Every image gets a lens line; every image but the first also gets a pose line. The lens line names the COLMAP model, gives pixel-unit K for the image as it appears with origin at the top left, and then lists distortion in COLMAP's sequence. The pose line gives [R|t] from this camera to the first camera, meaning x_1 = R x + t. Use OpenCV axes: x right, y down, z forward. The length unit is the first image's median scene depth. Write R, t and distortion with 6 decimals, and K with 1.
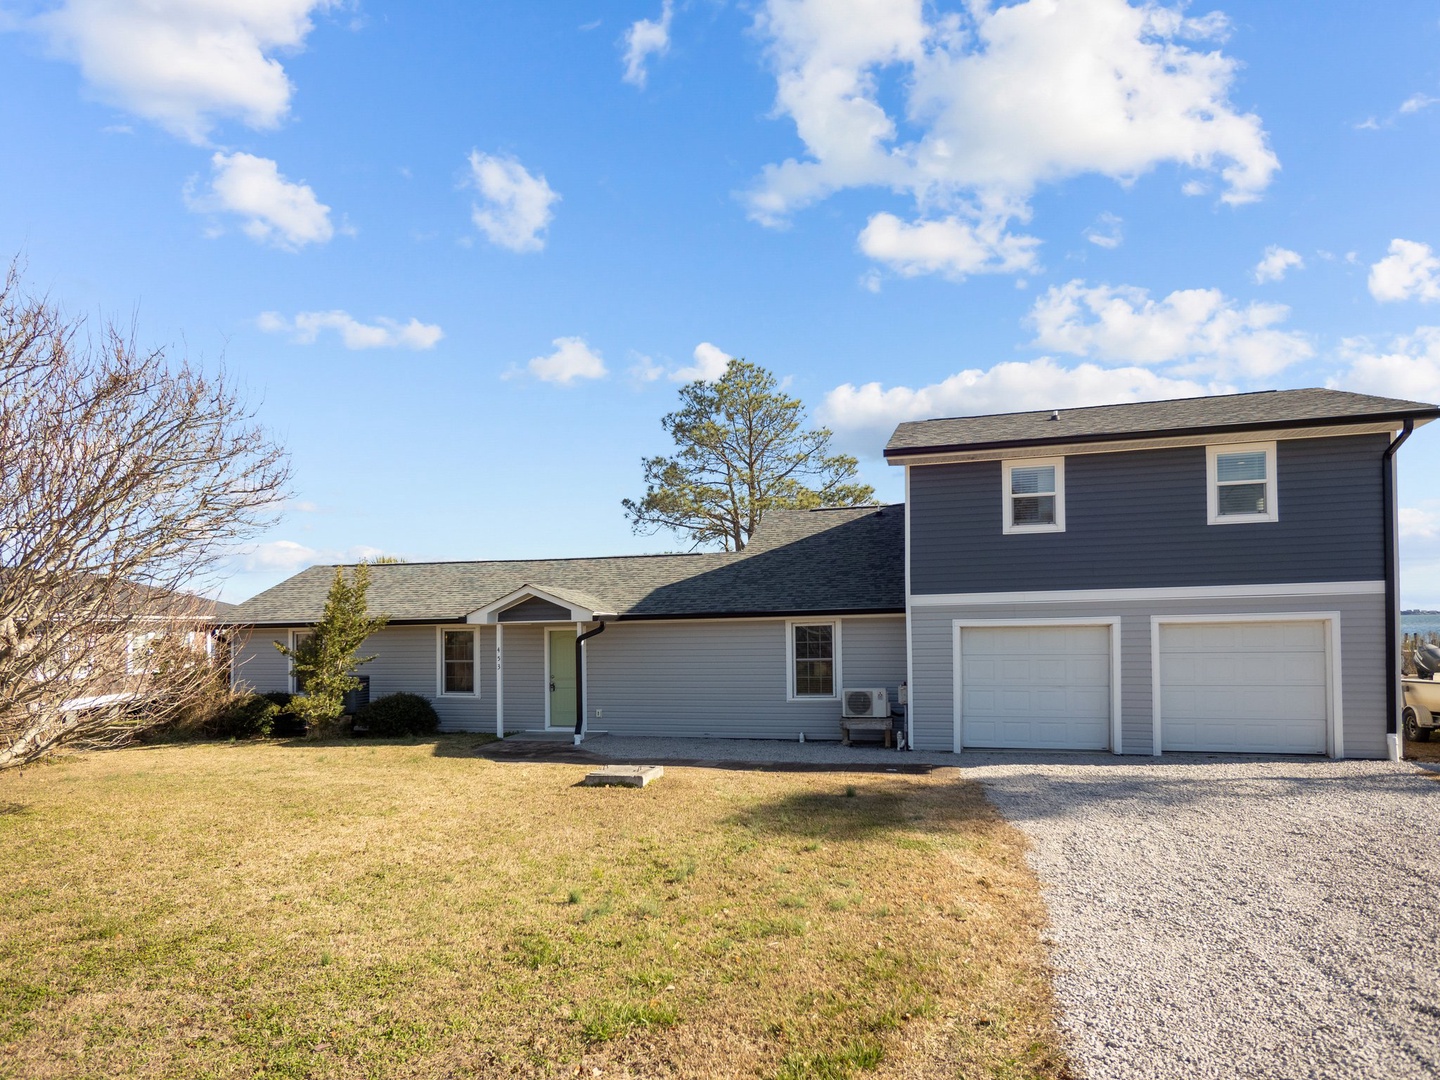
lens RADIAL K [[900.3, 0, 720.0], [0, 900.3, 540.0], [0, 0, 1]] dist [0.001657, 0.000056]
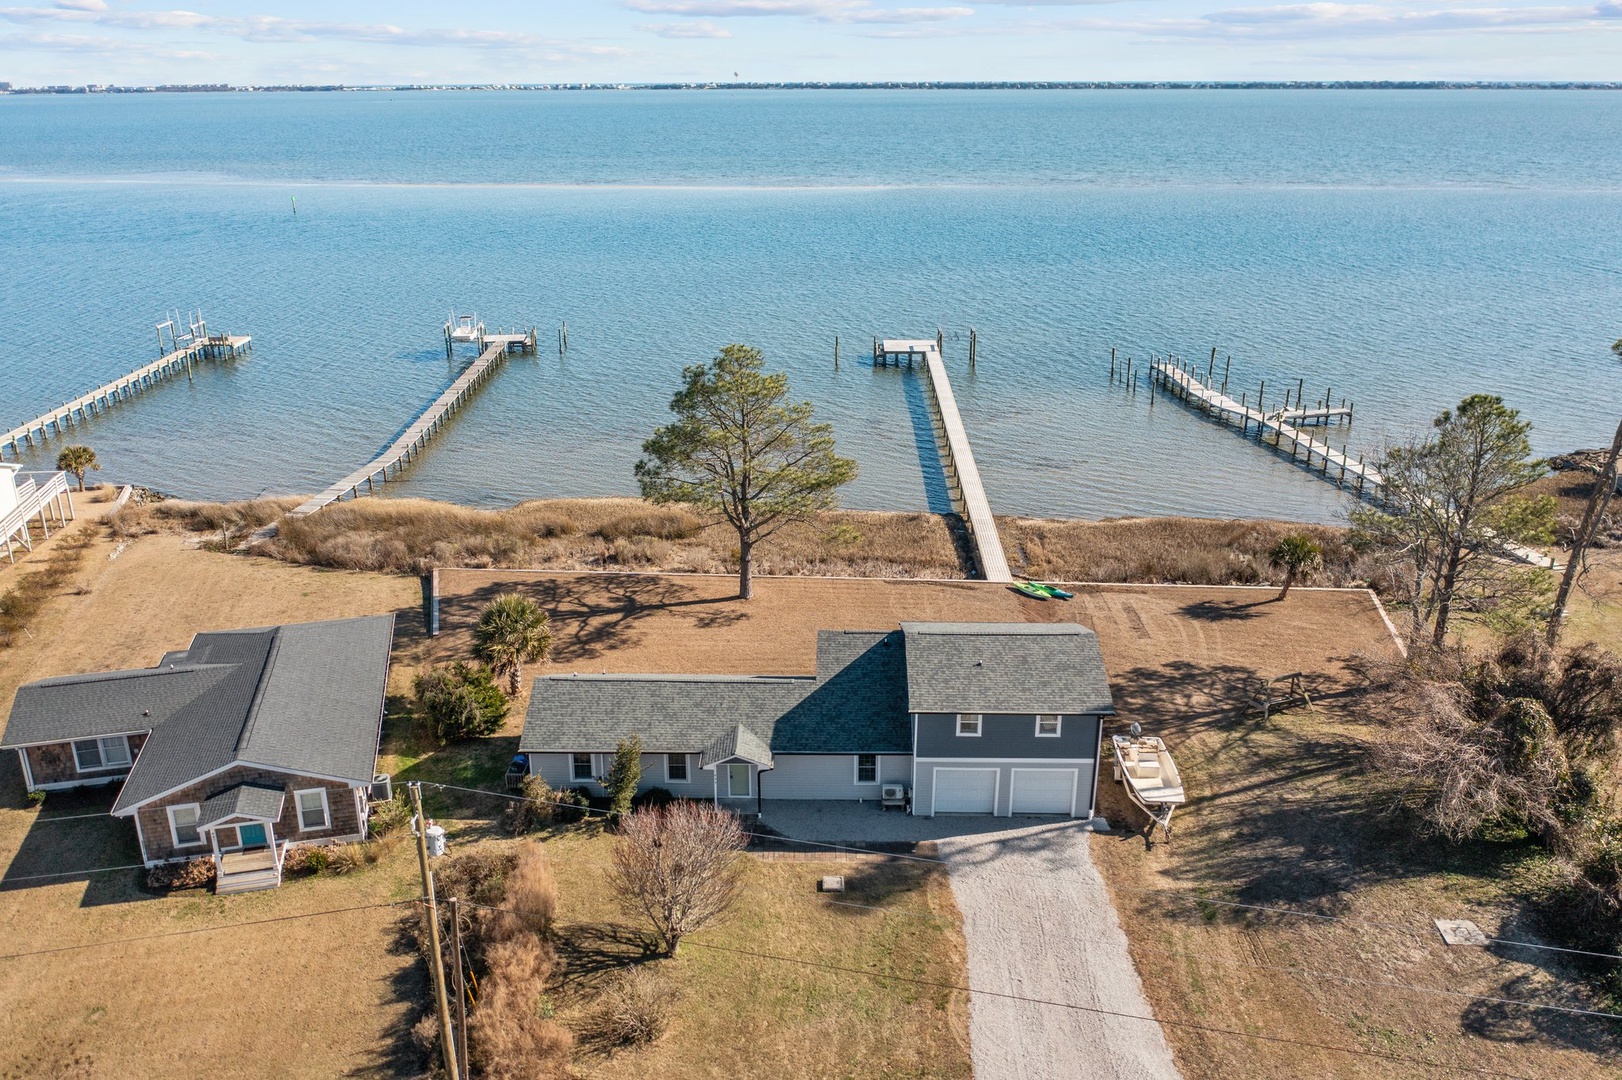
lens RADIAL K [[1262.0, 0, 811.0], [0, 1262.0, 540.0], [0, 0, 1]] dist [-0.003937, -0.001954]
pose [[0.974243, -0.074903, 0.212697, -0.701558], [-0.013039, 0.922932, 0.384742, -1.708791], [-0.225124, -0.377606, 0.898183, -1.642754]]
